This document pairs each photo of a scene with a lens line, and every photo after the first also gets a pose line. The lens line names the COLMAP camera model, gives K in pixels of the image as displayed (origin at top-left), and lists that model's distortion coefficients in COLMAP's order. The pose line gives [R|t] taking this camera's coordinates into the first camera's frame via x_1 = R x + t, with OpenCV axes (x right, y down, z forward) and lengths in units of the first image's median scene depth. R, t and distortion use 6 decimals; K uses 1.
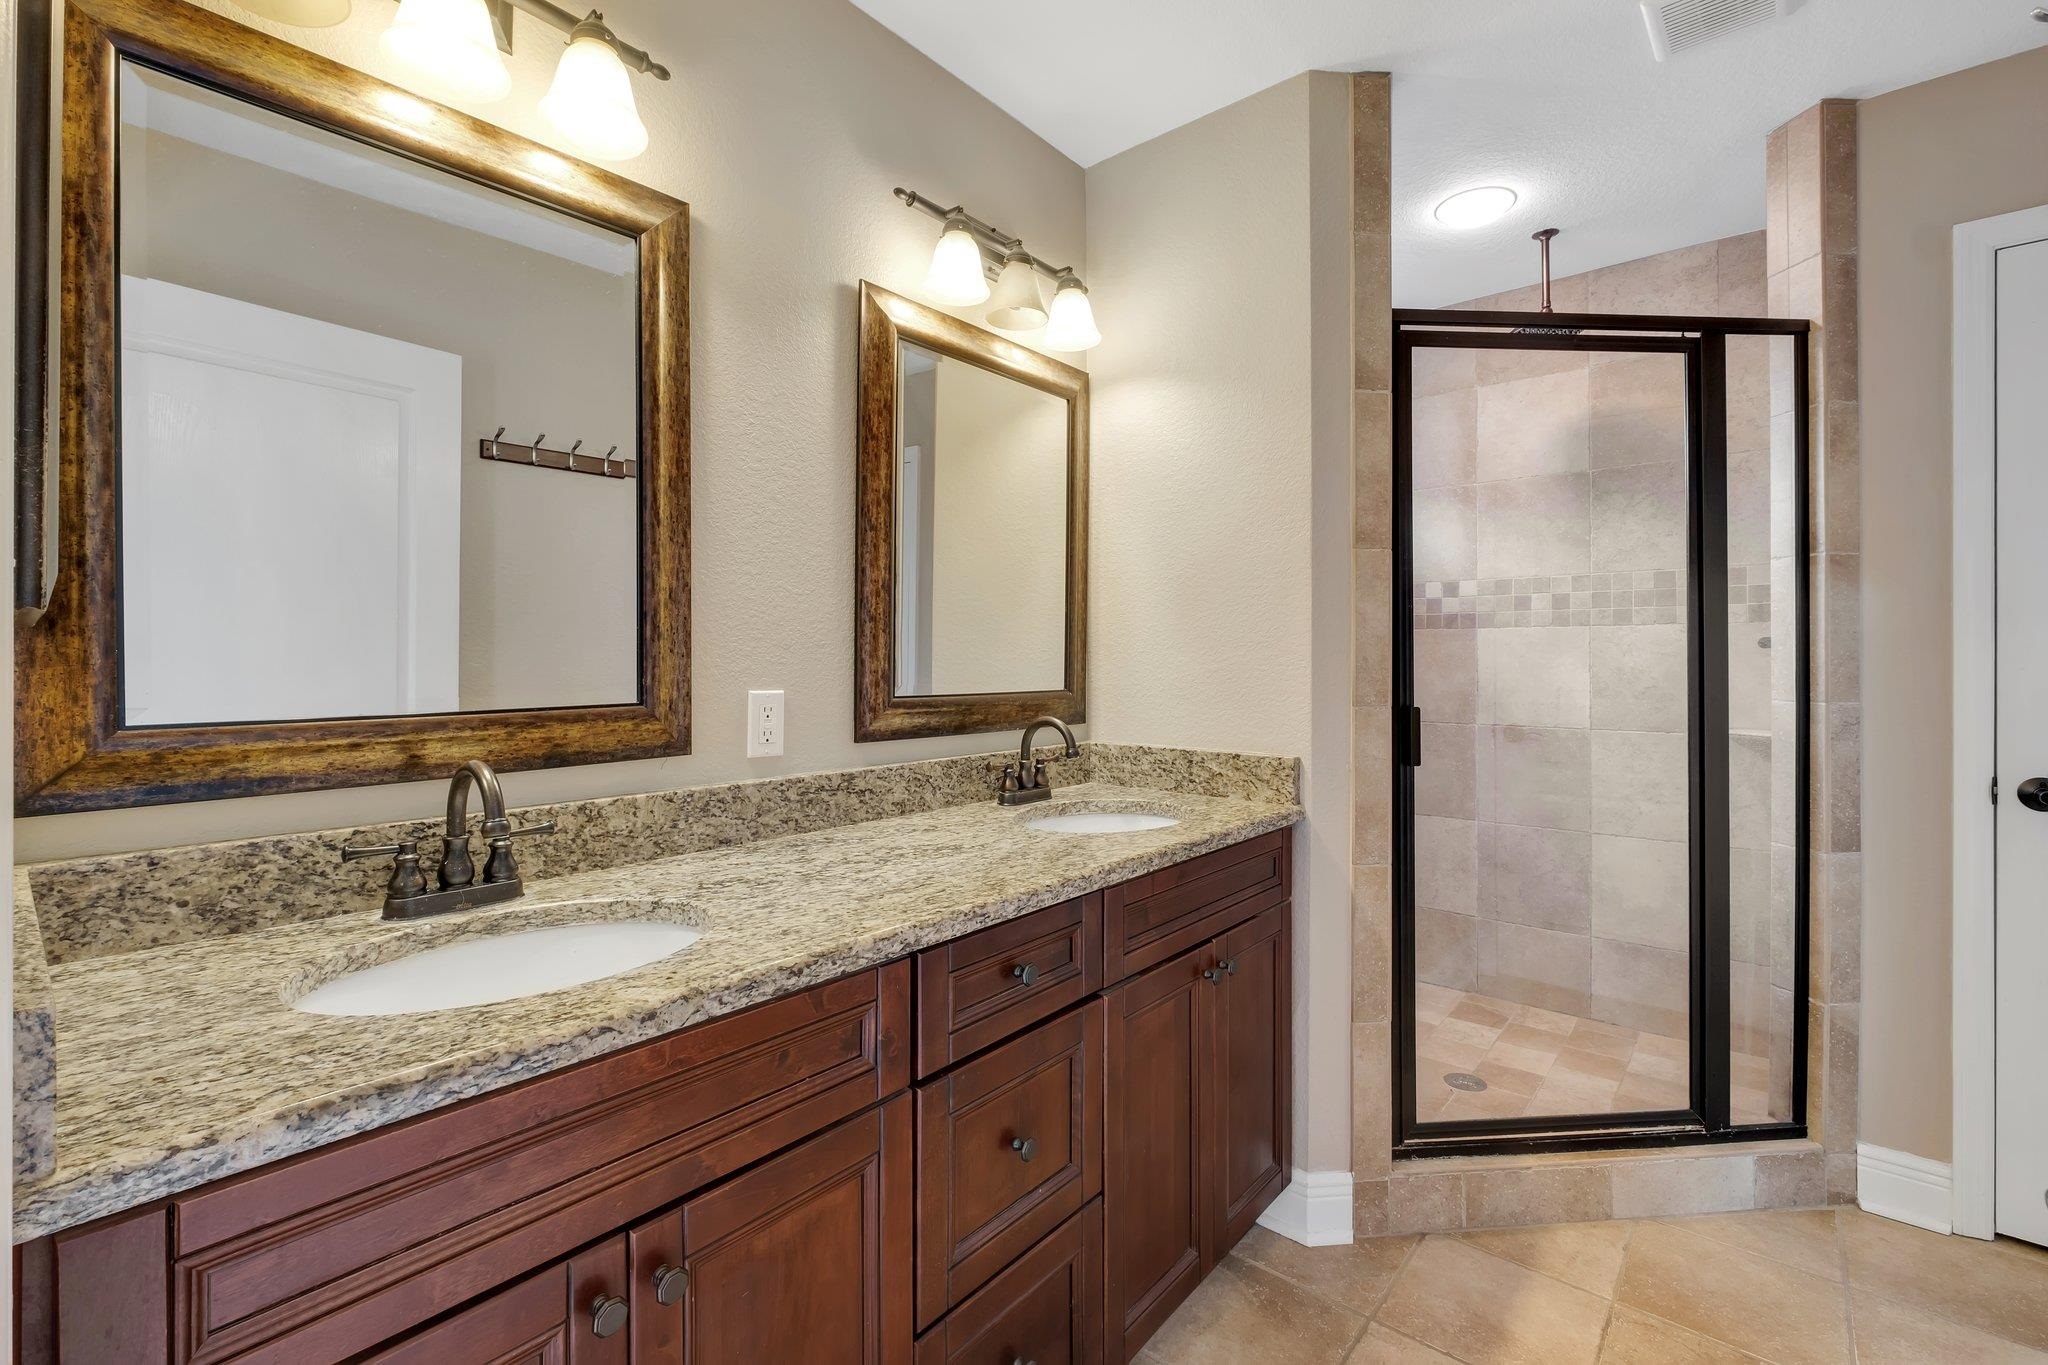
lens RADIAL K [[890.5, 0, 1025.5], [0, 890.5, 668.3], [0, 0, 1]] dist [0.017006, 0.000031]
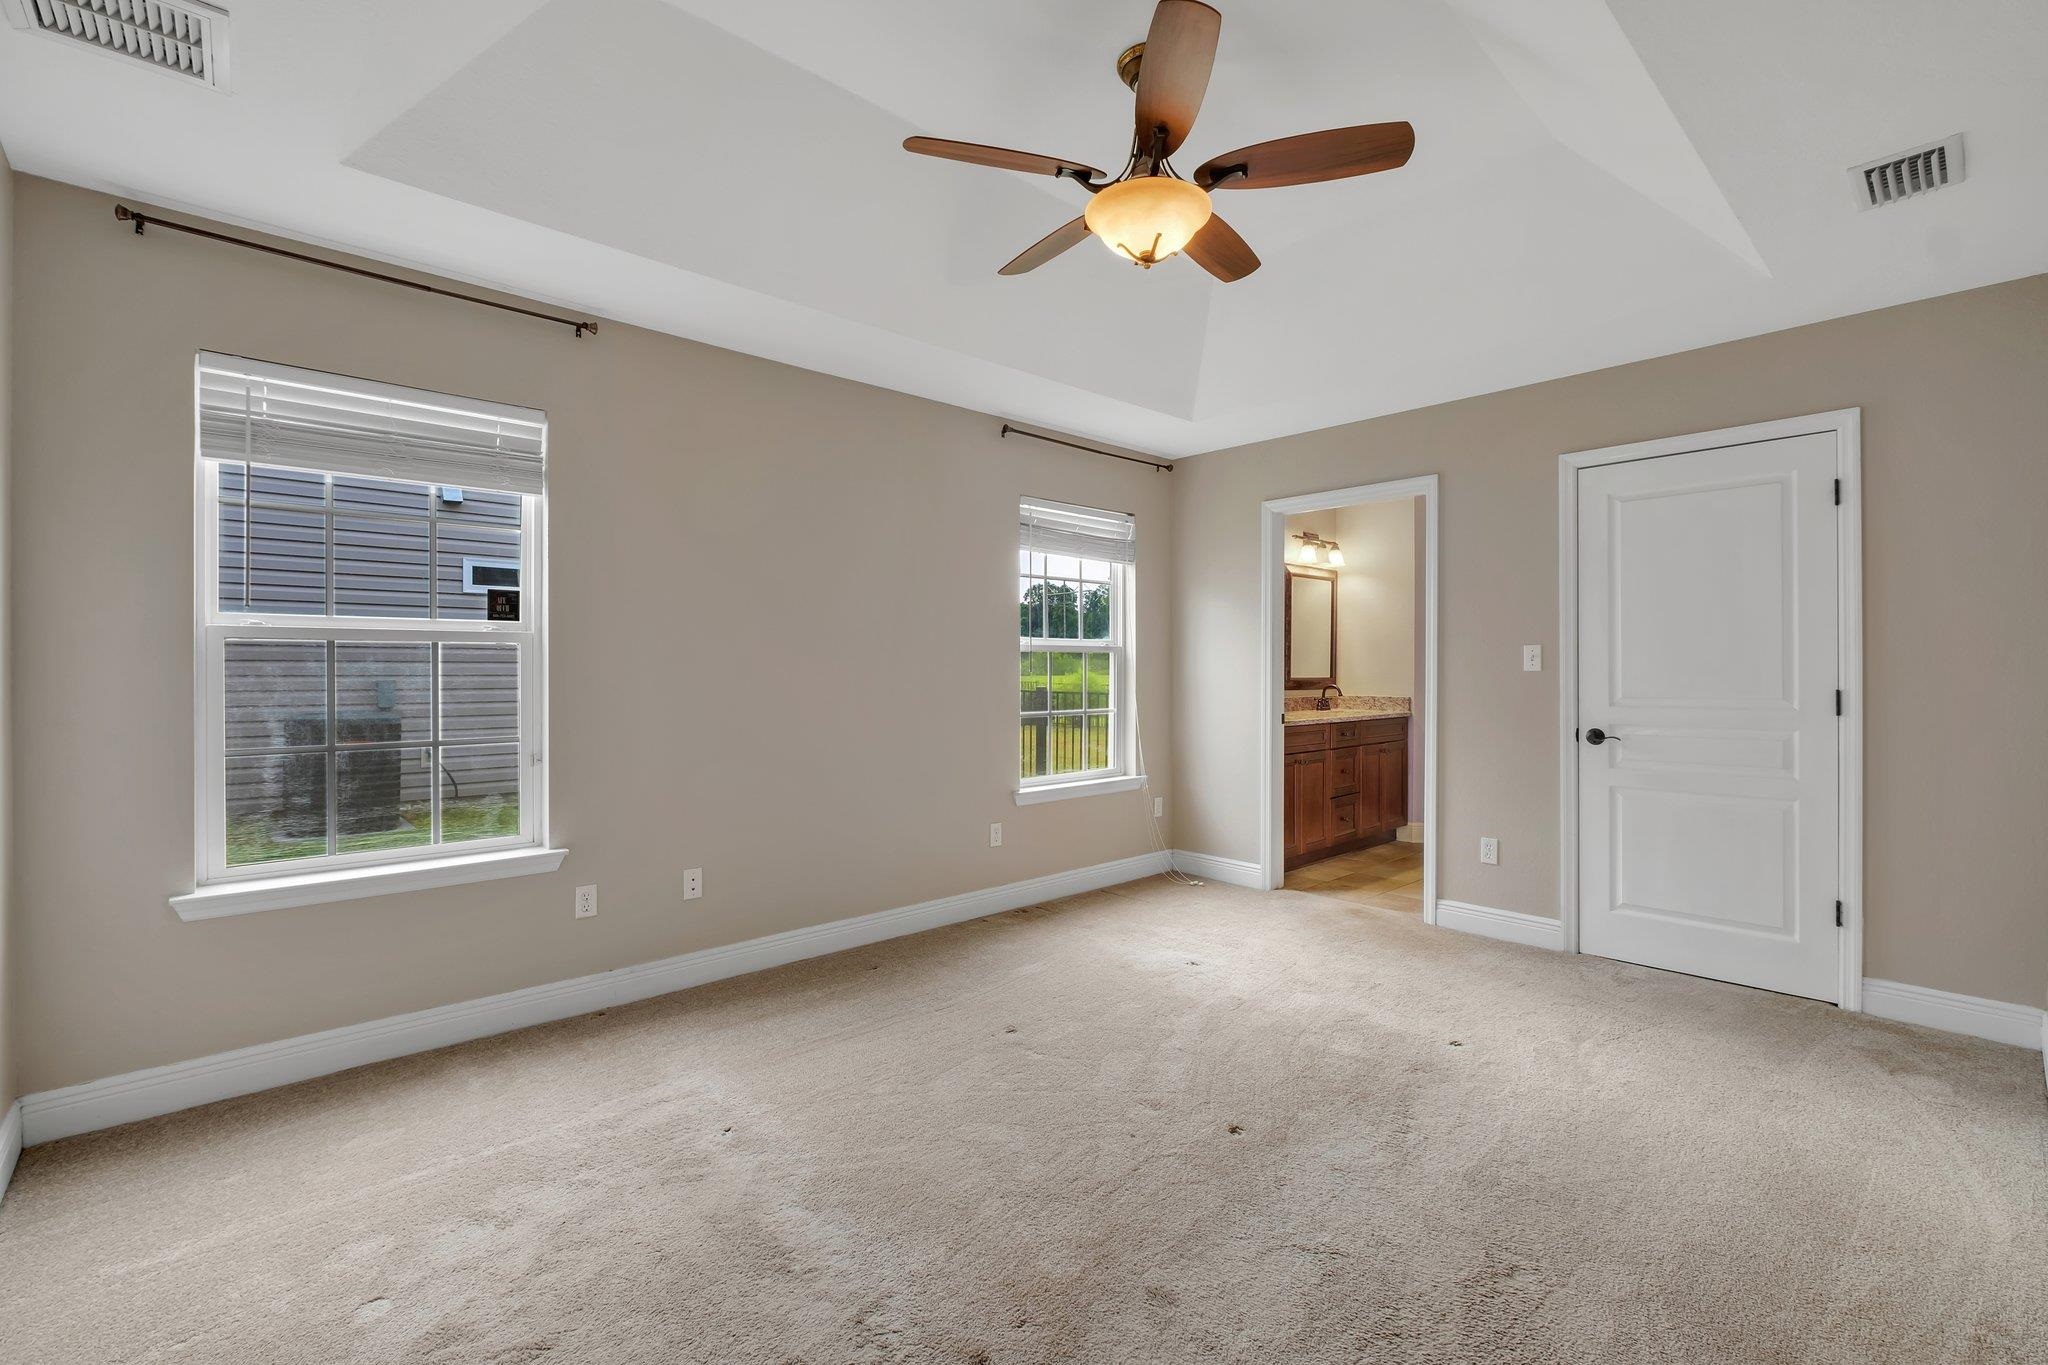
lens RADIAL K [[890.5, 0, 1024.5], [0, 890.5, 677.5], [0, 0, 1]] dist [0.017006, 0.000031]
pose [[0.993169, 0.014741, -0.115748, -0.721215], [-0.014259, 0.999886, 0.004998, 0.024930], [0.115808, -0.003313, 0.993266, -2.424085]]
